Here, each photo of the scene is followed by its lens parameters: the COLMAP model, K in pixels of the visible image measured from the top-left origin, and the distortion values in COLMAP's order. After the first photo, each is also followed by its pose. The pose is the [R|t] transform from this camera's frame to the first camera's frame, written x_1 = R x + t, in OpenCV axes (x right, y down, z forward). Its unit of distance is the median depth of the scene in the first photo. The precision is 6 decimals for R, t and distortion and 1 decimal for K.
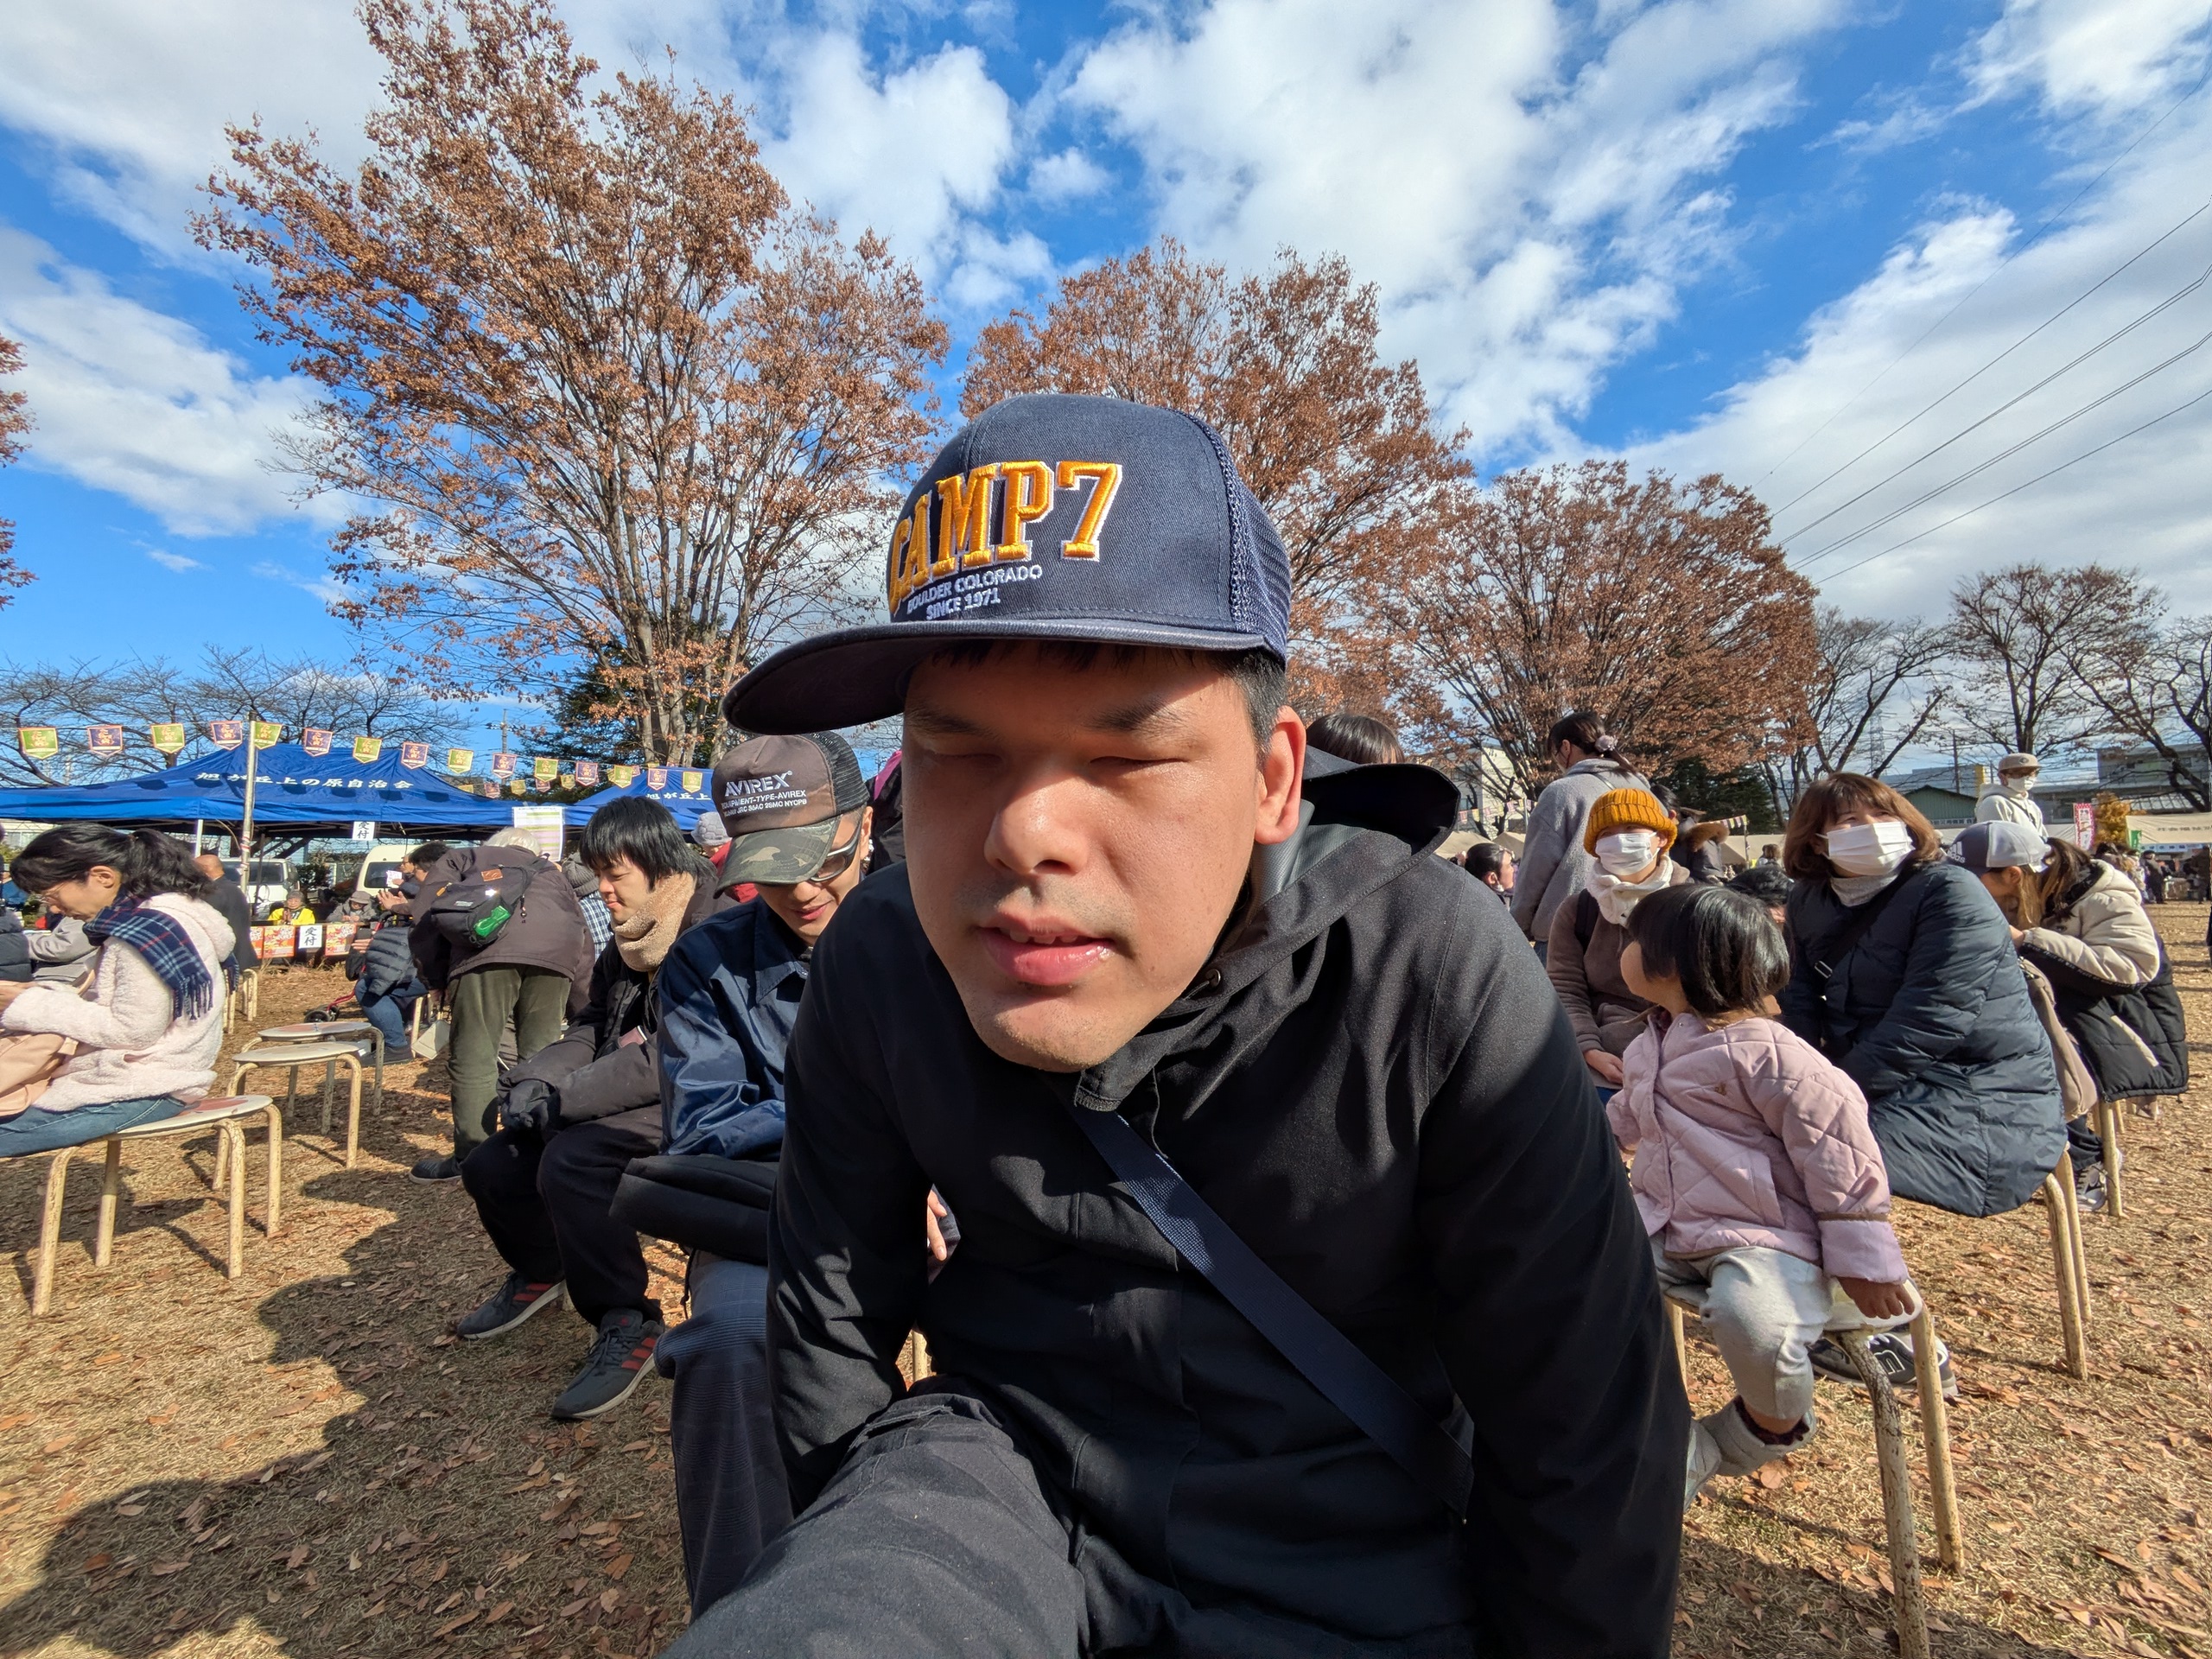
lens RADIAL K [[862.6, 0, 1088.5], [0, 862.6, 835.8], [0, 0, 1]] dist [0.003558, -0.000213]
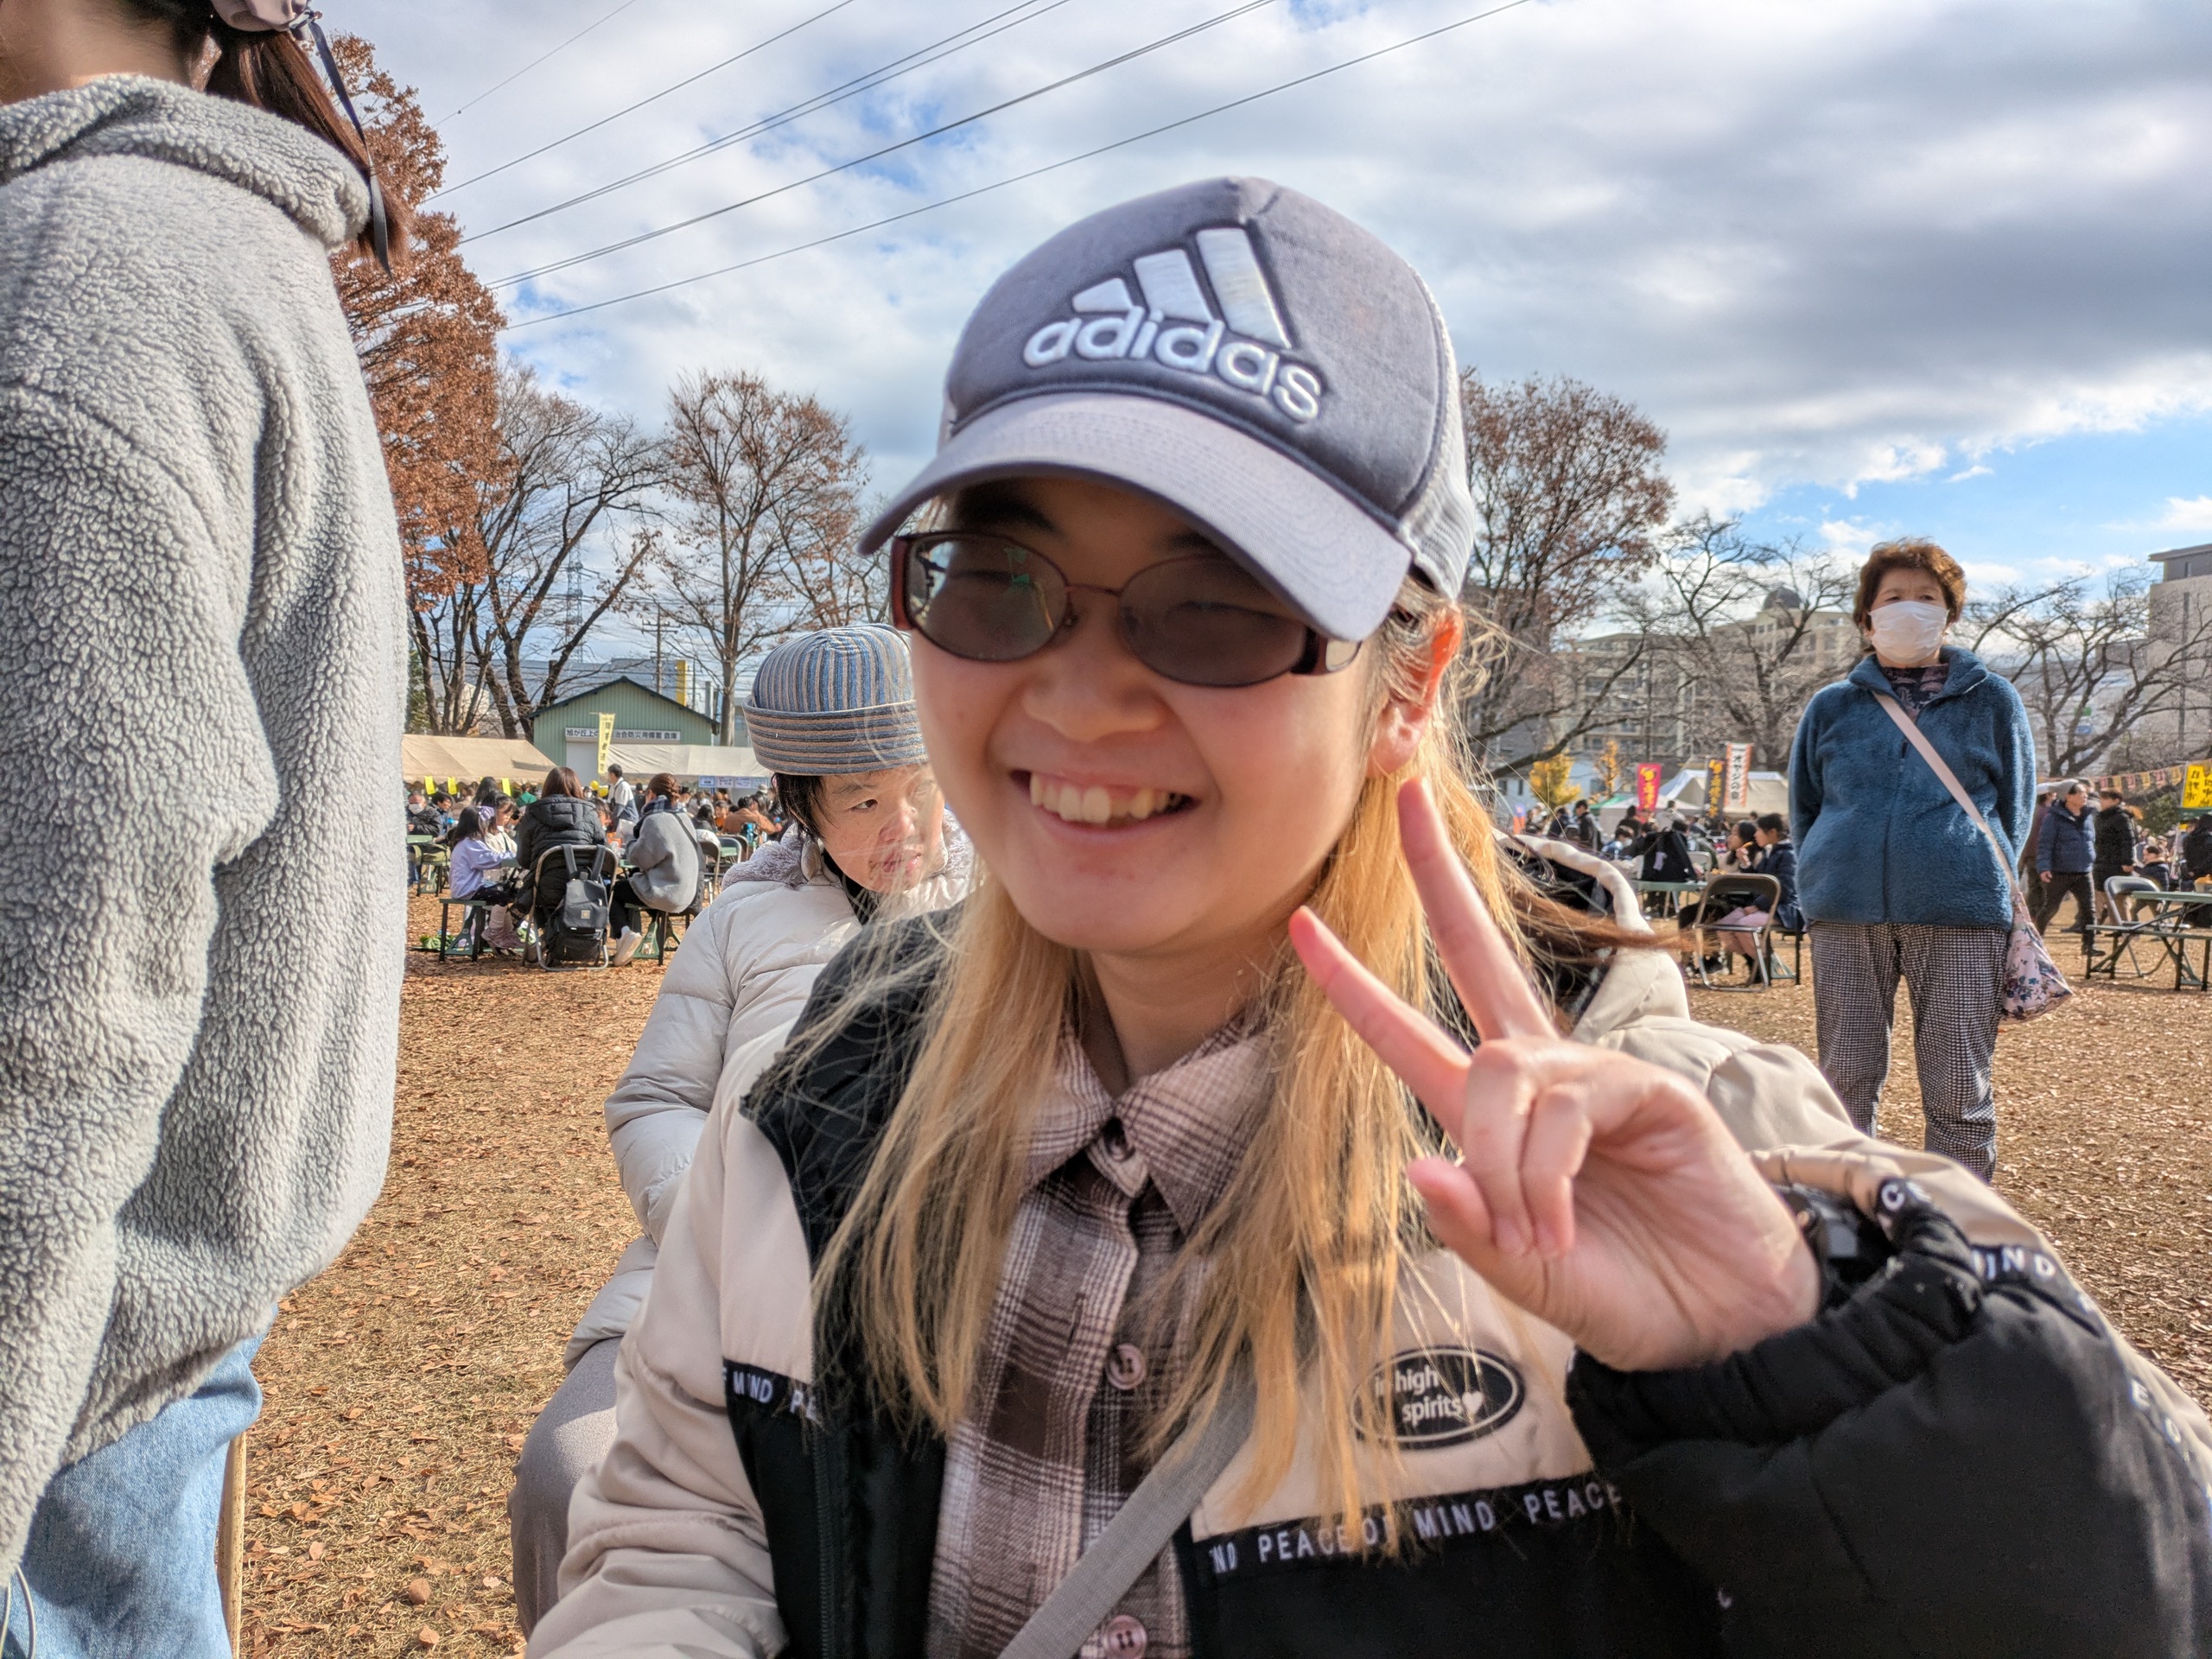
lens RADIAL K [[1624.1, 0, 1096.0], [0, 1624.1, 839.4], [0, 0, 1]] dist [0.019599, -0.003564]
pose [[0.492760, 0.013481, 0.870061, 0.082986], [-0.073732, 0.996931, 0.026312, 0.005492], [-0.867036, -0.077117, 0.492242, 0.082709]]
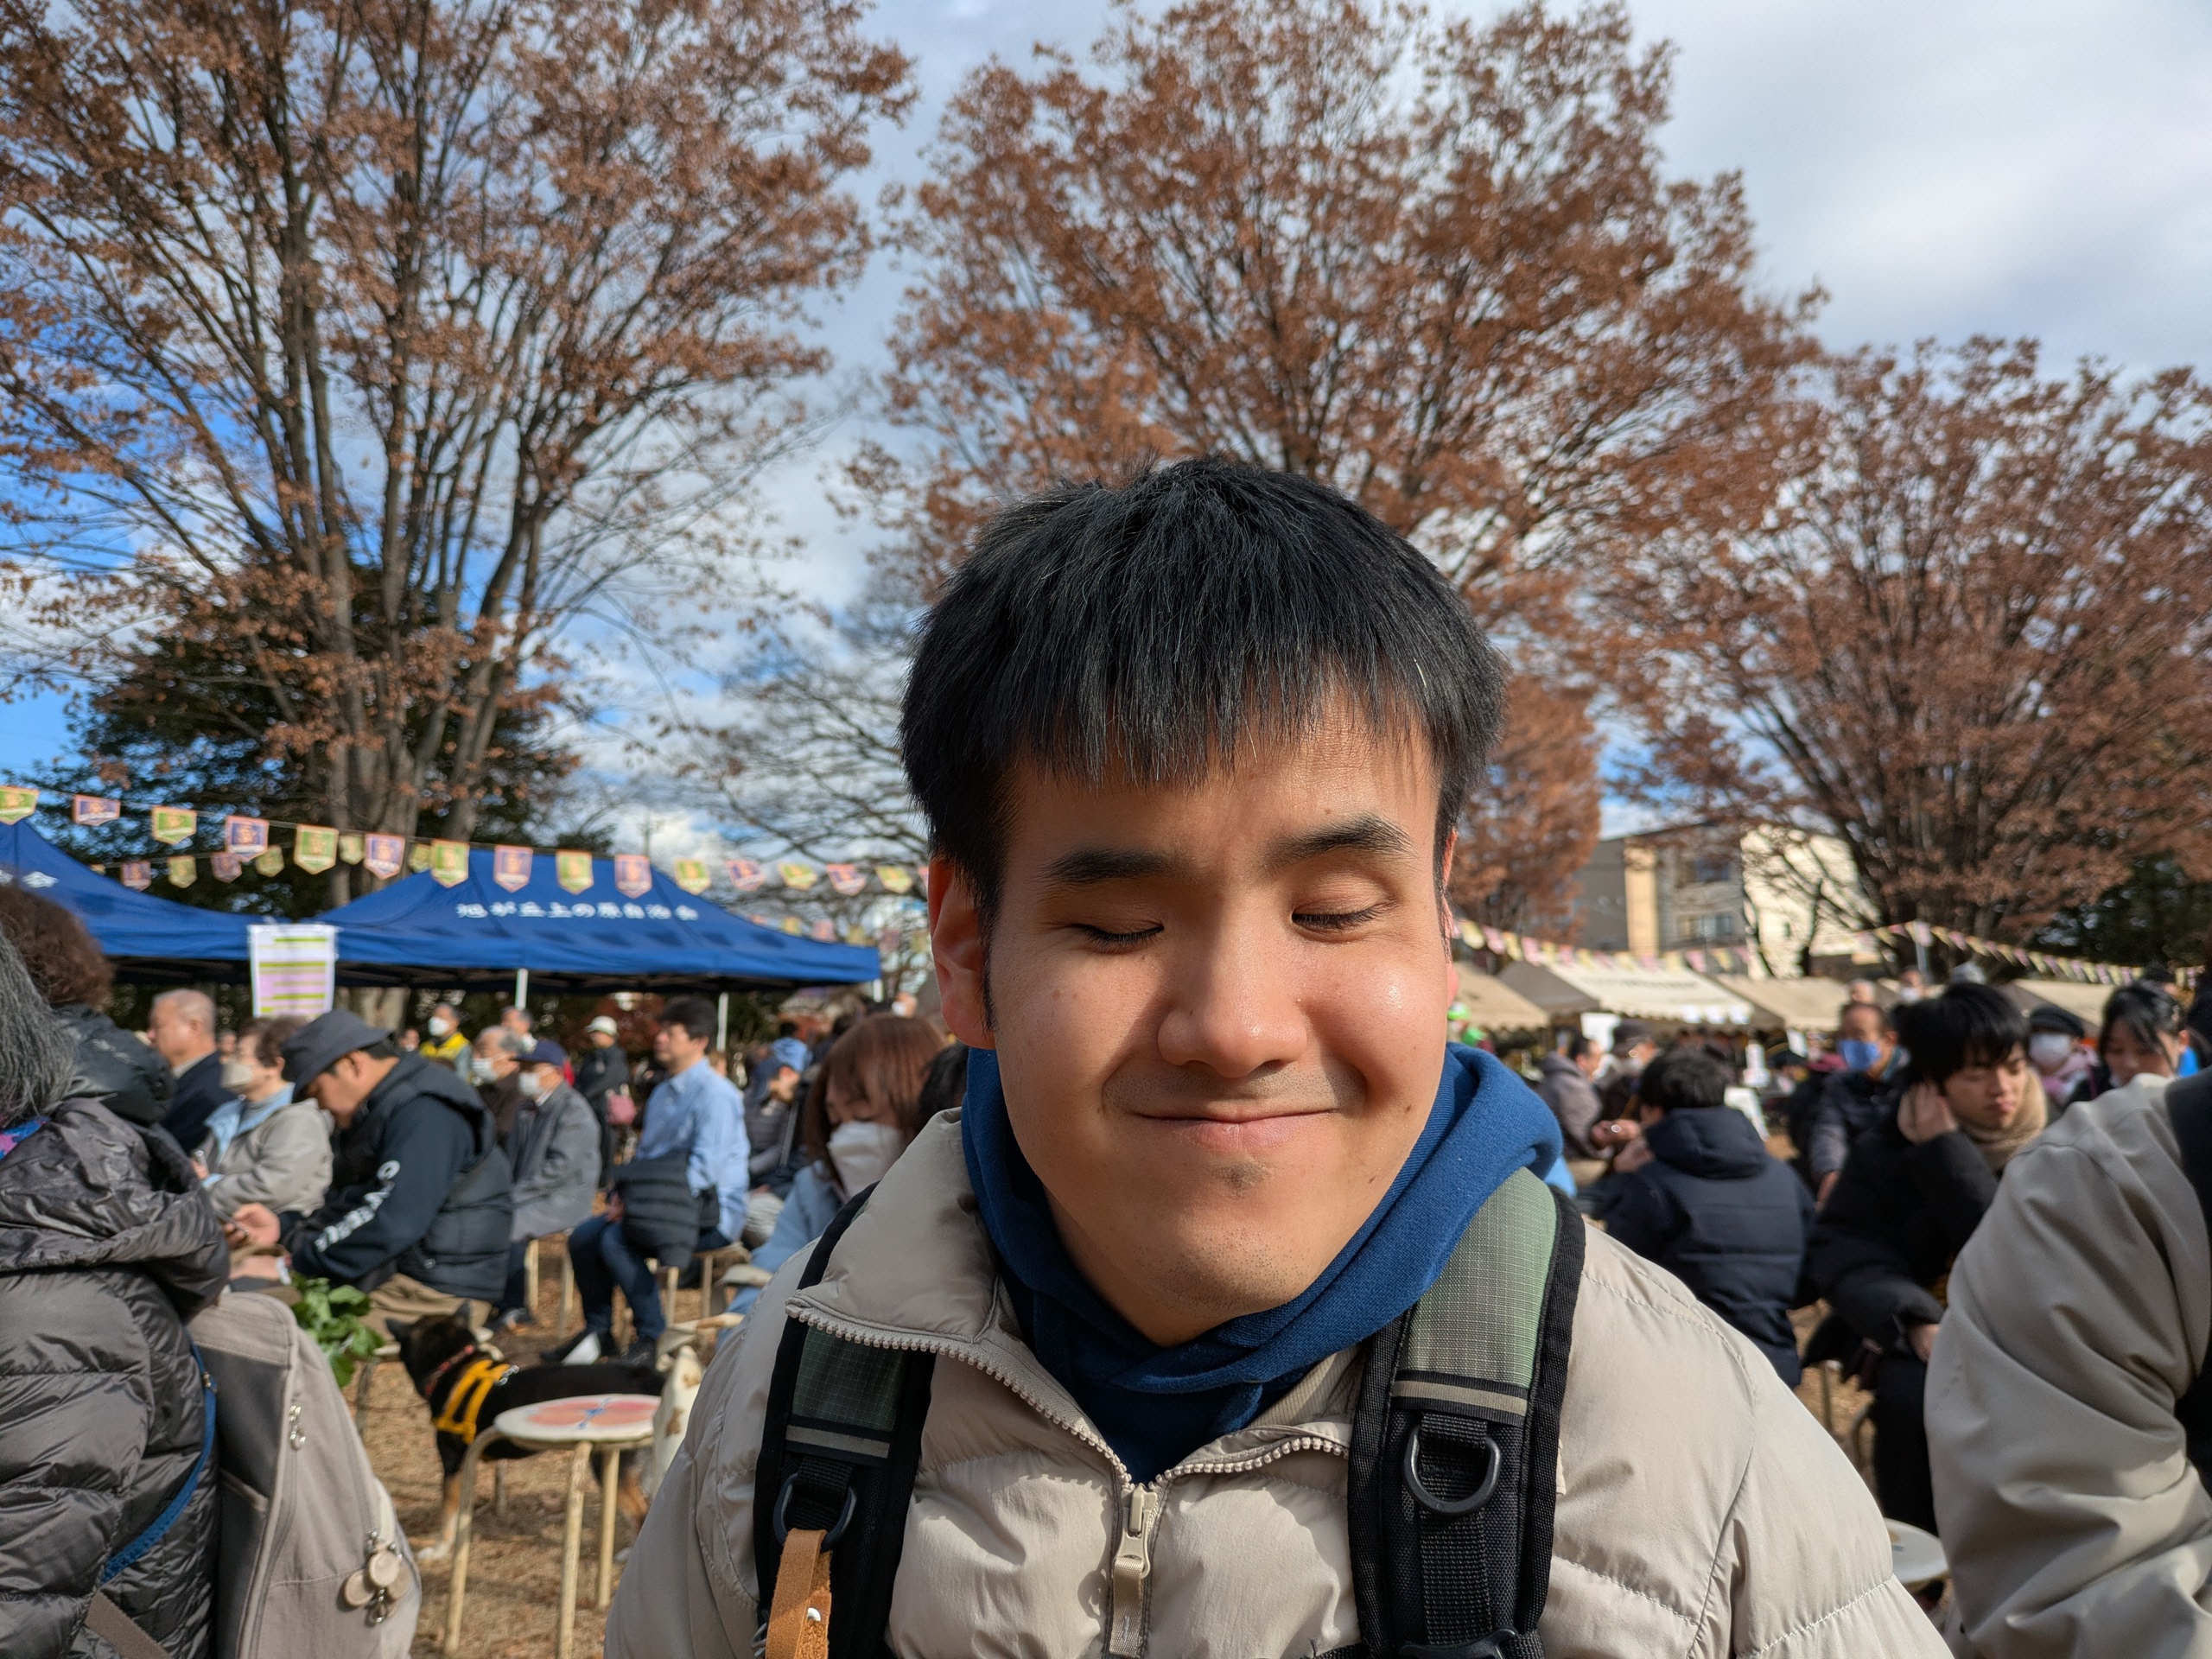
lens RADIAL K [[1679.2, 0, 1104.7], [0, 1679.2, 788.0], [0, 0, 1]] dist [0.043397, -0.001370]
pose [[0.994530, 0.020071, 0.102505, -0.101685], [-0.008714, 0.993886, -0.110063, -0.002703], [-0.104088, 0.108568, 0.988625, -0.030242]]
